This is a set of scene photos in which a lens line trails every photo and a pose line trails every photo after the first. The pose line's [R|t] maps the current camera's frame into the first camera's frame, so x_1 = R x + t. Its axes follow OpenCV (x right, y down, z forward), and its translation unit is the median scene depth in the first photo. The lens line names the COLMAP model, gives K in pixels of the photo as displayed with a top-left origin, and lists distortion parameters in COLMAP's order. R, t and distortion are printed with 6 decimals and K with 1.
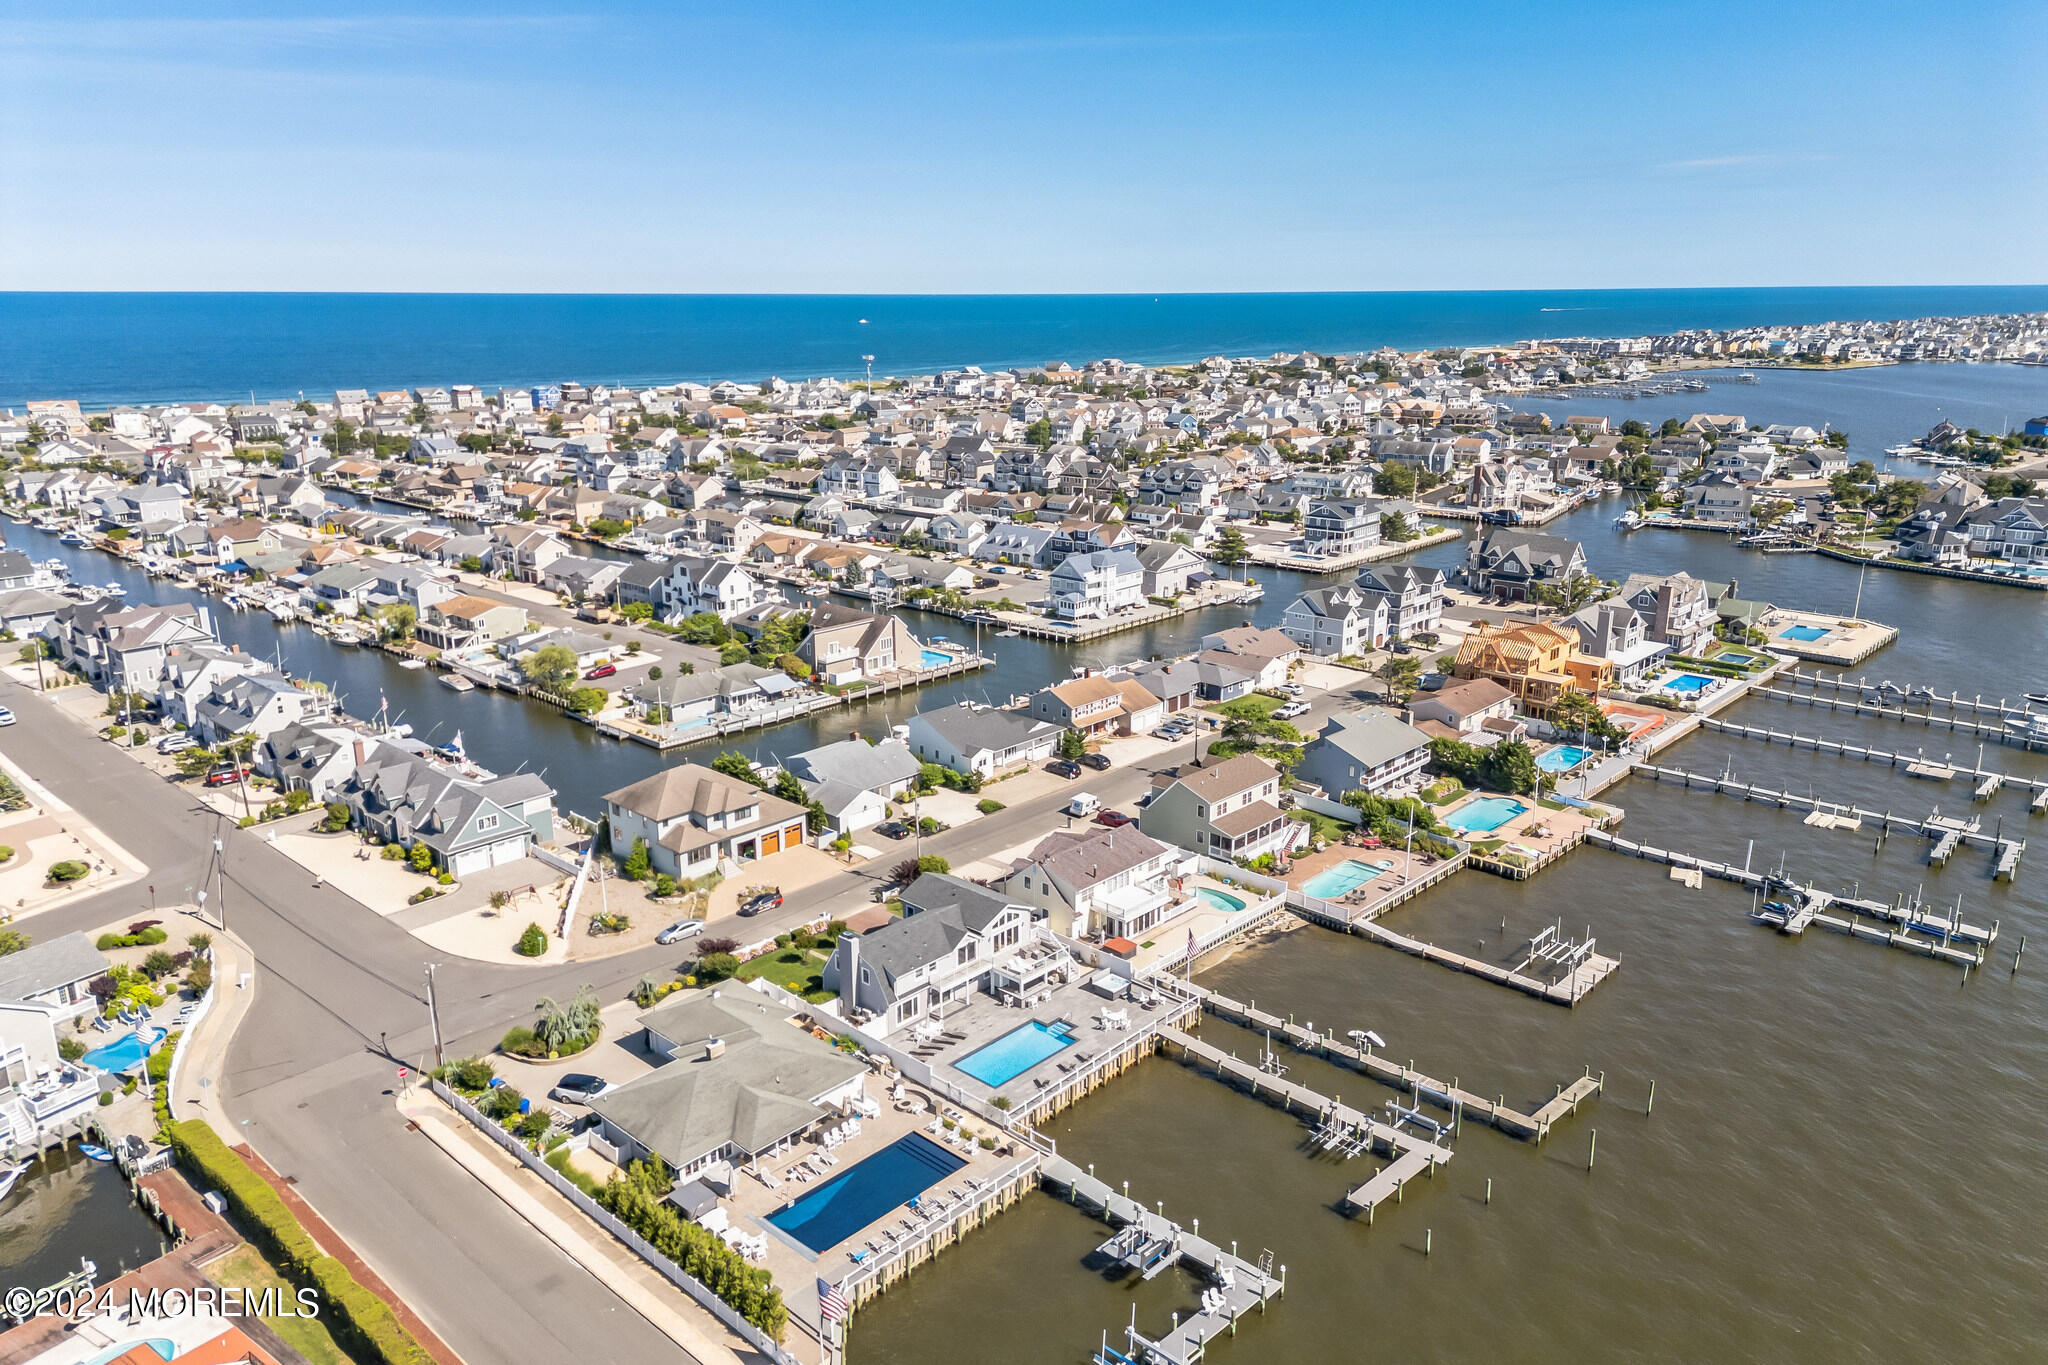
lens RADIAL K [[1433.1, 0, 1026.8], [0, 1433.1, 623.6], [0, 0, 1]] dist [0.080268, -0.093327]
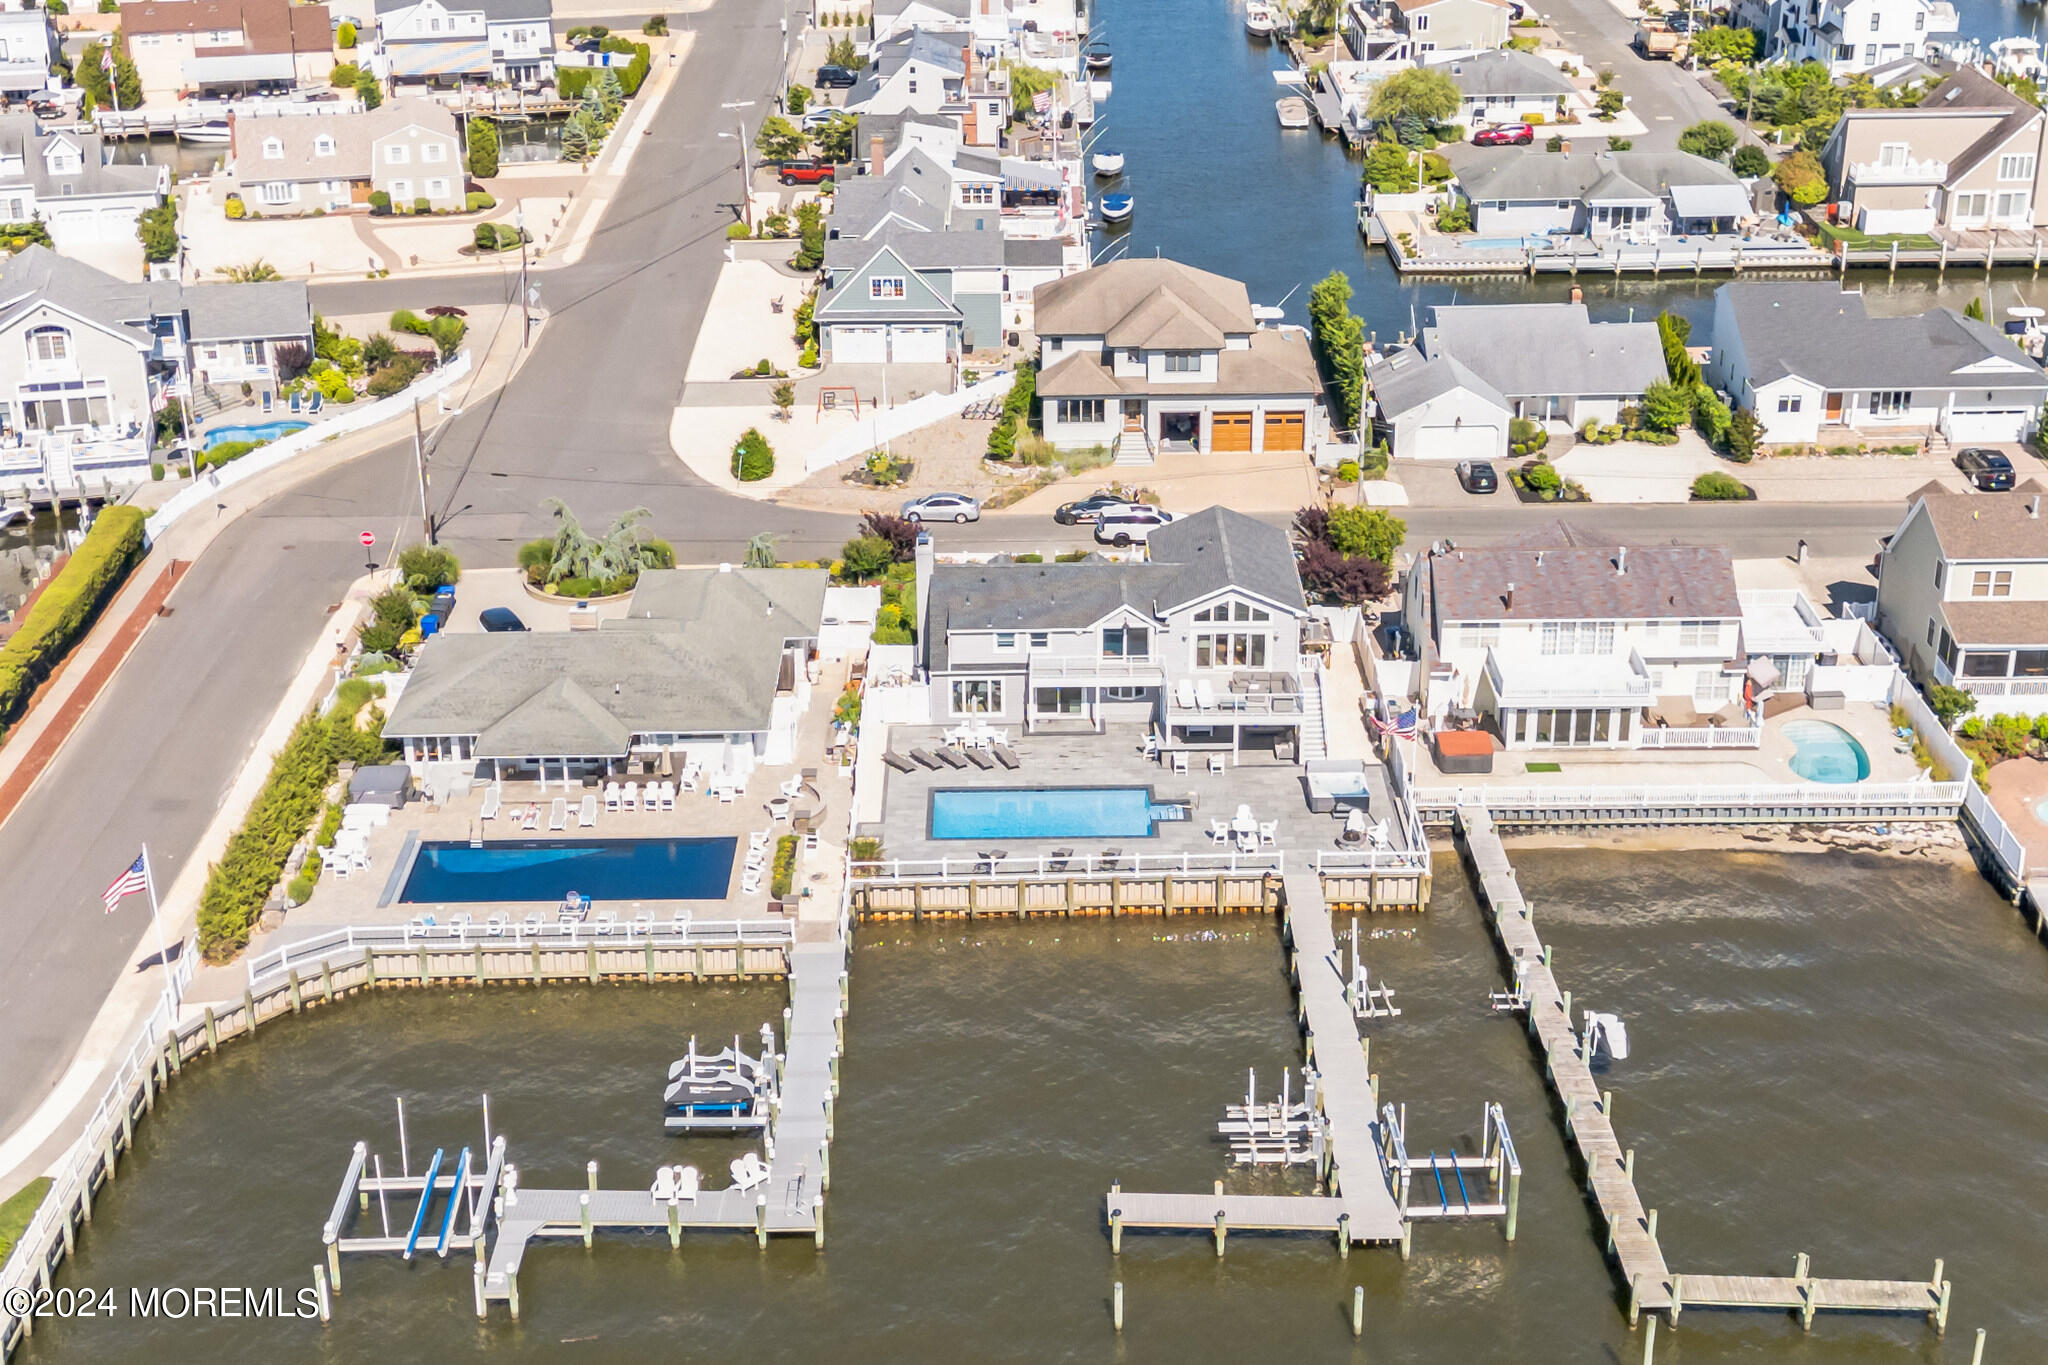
lens RADIAL K [[2829.4, 0, 1024.0], [0, 2829.4, 682.5], [0, 0, 1]] dist [0.190492, -0.599798]
pose [[0.686643, 0.286653, -0.668096, 0.525237], [-0.157151, 0.955780, 0.248573, -0.011003], [0.709806, -0.065689, 0.701327, 0.189564]]
